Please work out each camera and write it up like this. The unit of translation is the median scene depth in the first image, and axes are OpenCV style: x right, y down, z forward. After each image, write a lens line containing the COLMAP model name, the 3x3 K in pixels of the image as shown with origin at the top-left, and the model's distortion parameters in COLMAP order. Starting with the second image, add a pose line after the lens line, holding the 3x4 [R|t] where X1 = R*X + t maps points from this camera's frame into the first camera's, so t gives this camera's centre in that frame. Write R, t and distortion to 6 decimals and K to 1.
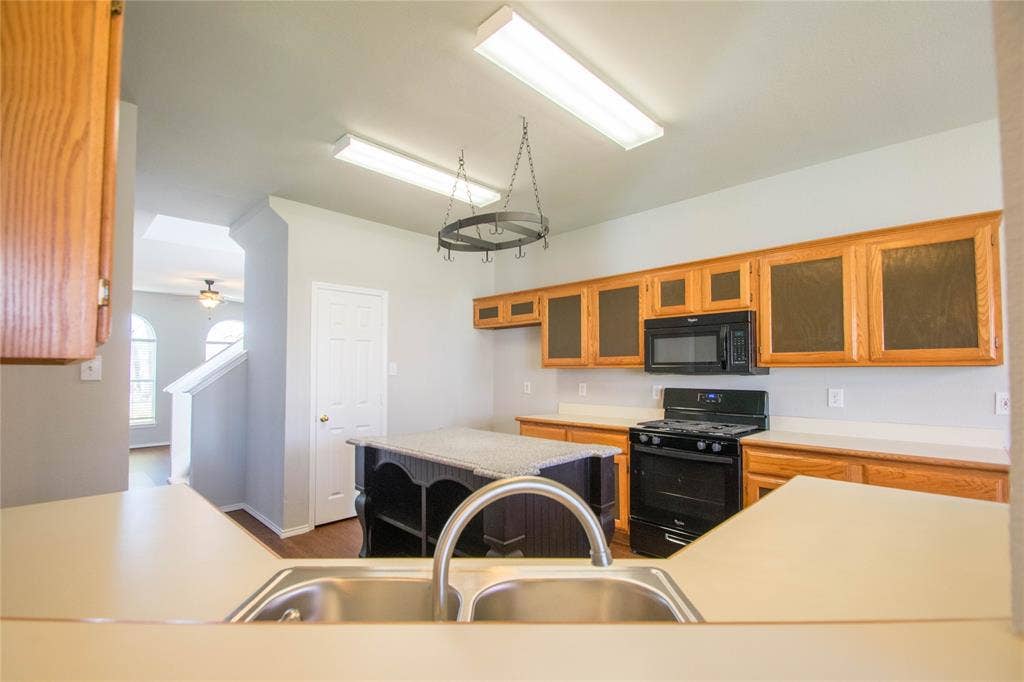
lens RADIAL K [[455.8, 0, 503.8], [0, 455.8, 351.9], [0, 0, 1]] dist [0.002162, -0.004042]
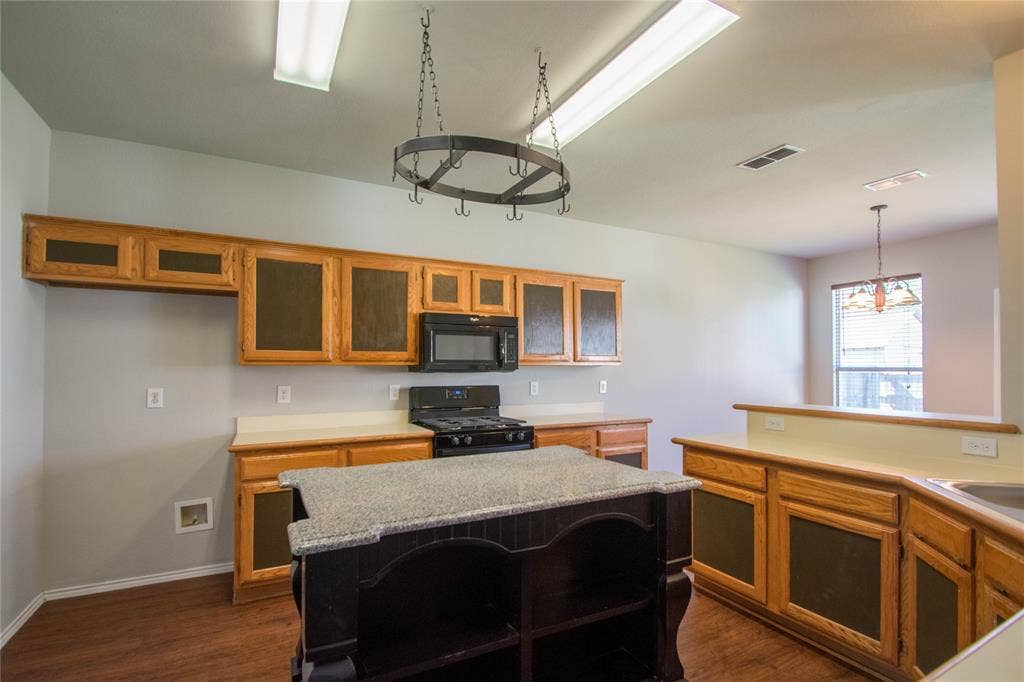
lens RADIAL K [[455.8, 0, 503.2], [0, 455.8, 362.4], [0, 0, 1]] dist [0.002162, -0.004042]
pose [[0.313333, 0.013600, 0.949546, -0.491640], [-0.038812, 0.999245, -0.001505, 0.023843], [-0.948850, -0.036382, 0.313625, 0.548967]]
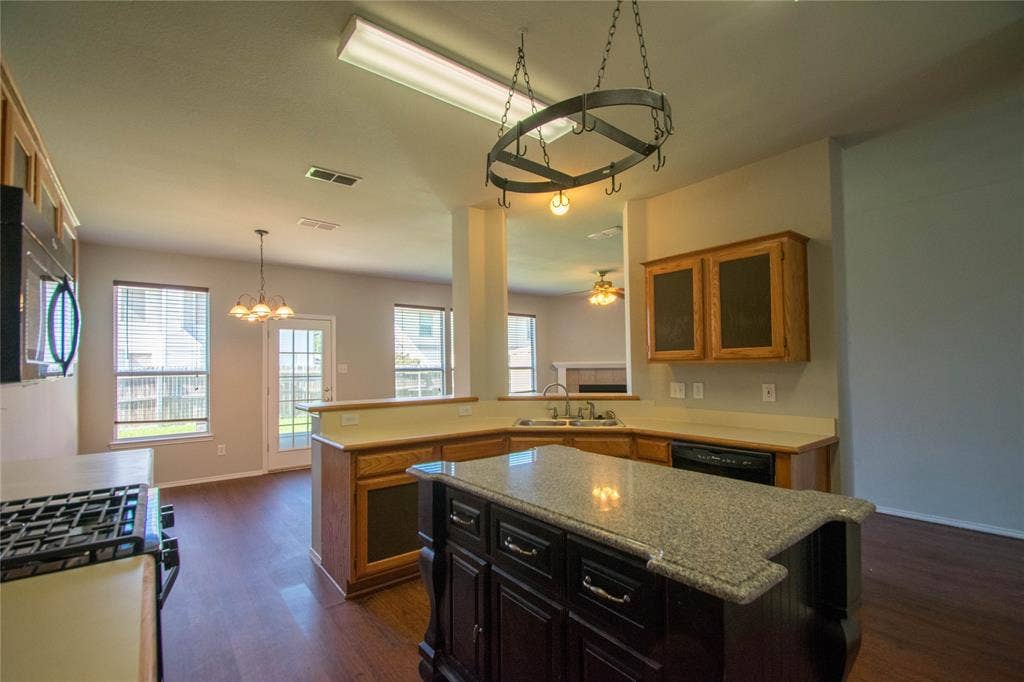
lens RADIAL K [[455.8, 0, 507.1], [0, 455.8, 357.2], [0, 0, 1]] dist [0.002162, -0.004042]
pose [[-0.991554, 0.017187, 0.128548, -0.012893], [0.009452, 0.998121, -0.060548, 0.045054], [-0.129347, -0.058822, -0.989853, 1.183924]]
